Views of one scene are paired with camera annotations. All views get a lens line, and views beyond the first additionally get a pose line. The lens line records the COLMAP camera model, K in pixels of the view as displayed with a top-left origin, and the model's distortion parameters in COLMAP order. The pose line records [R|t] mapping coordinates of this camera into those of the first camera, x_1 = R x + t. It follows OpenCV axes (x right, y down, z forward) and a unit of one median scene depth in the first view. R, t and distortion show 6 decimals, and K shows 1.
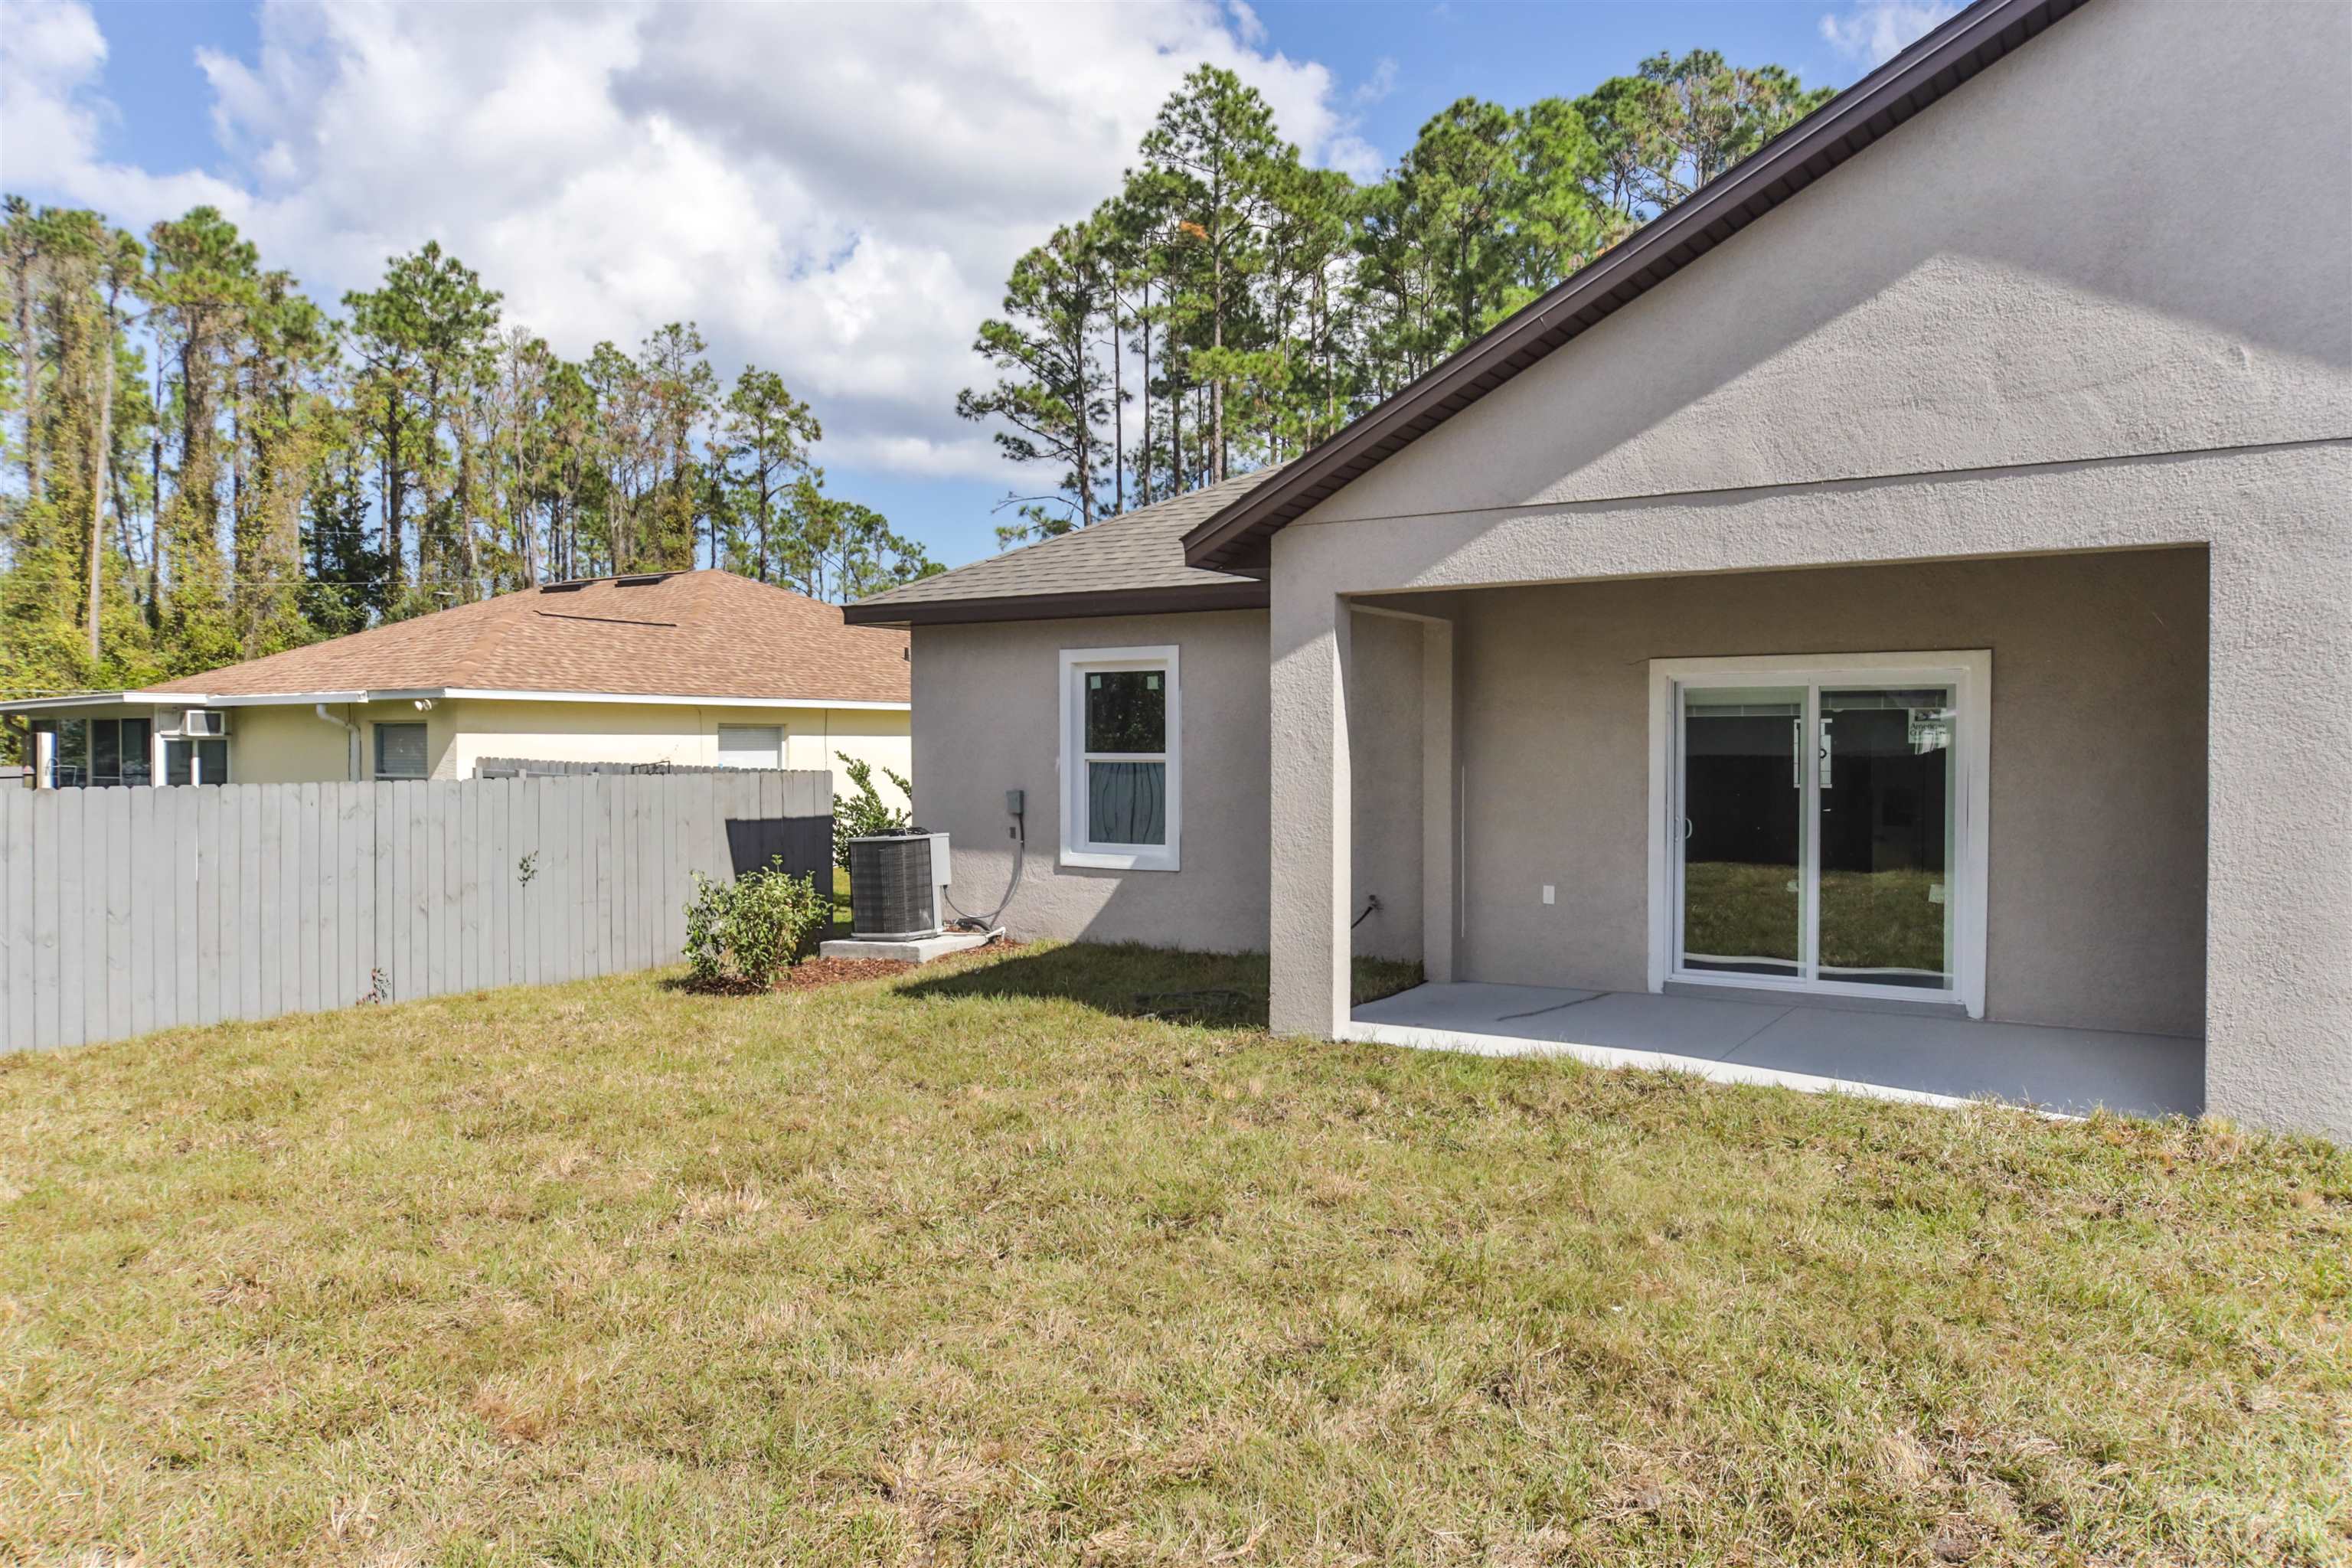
lens RADIAL K [[1674.8, 0, 1176.0], [0, 1674.8, 784.0], [0, 0, 1]] dist [0.000675, -0.005802]
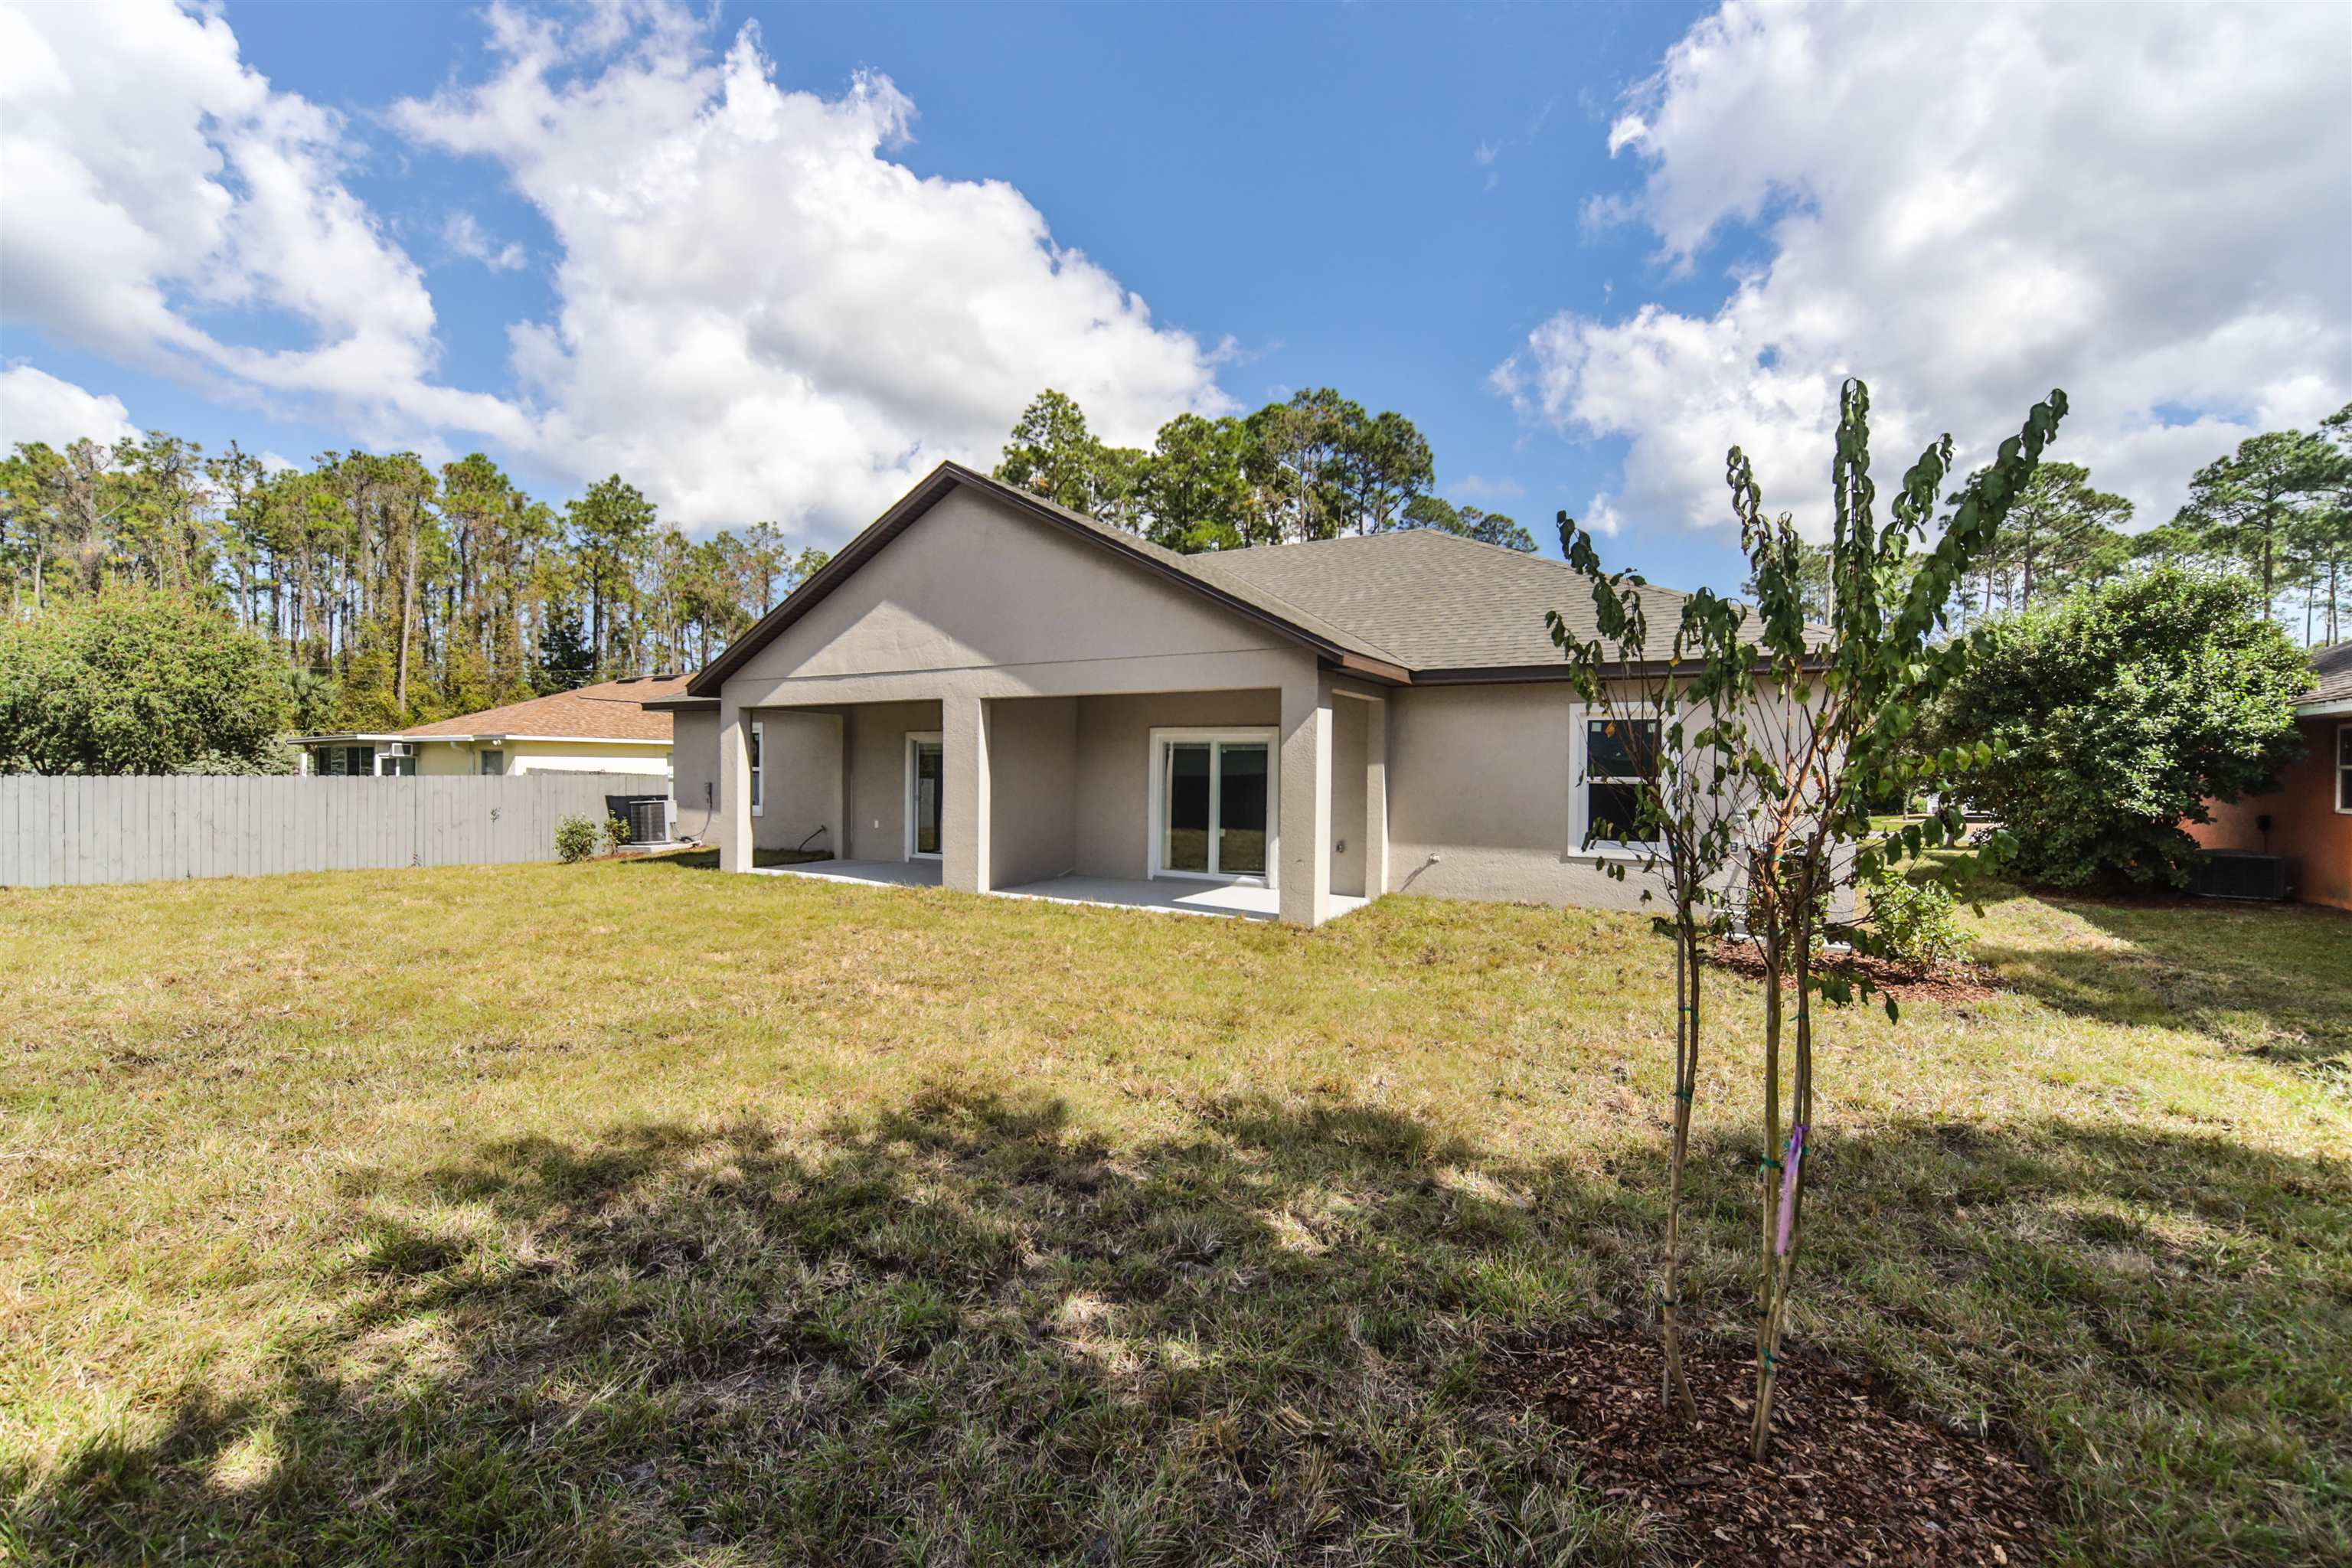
lens RADIAL K [[1007.3, 0, 1134.2], [0, 1007.3, 777.3], [0, 0, 1]] dist [0.001380, 0.000618]
pose [[0.999329, 0.011255, 0.034869, 0.081421], [-0.010666, 0.999798, -0.017009, 0.002619], [-0.035053, 0.016626, 0.999247, -0.078164]]
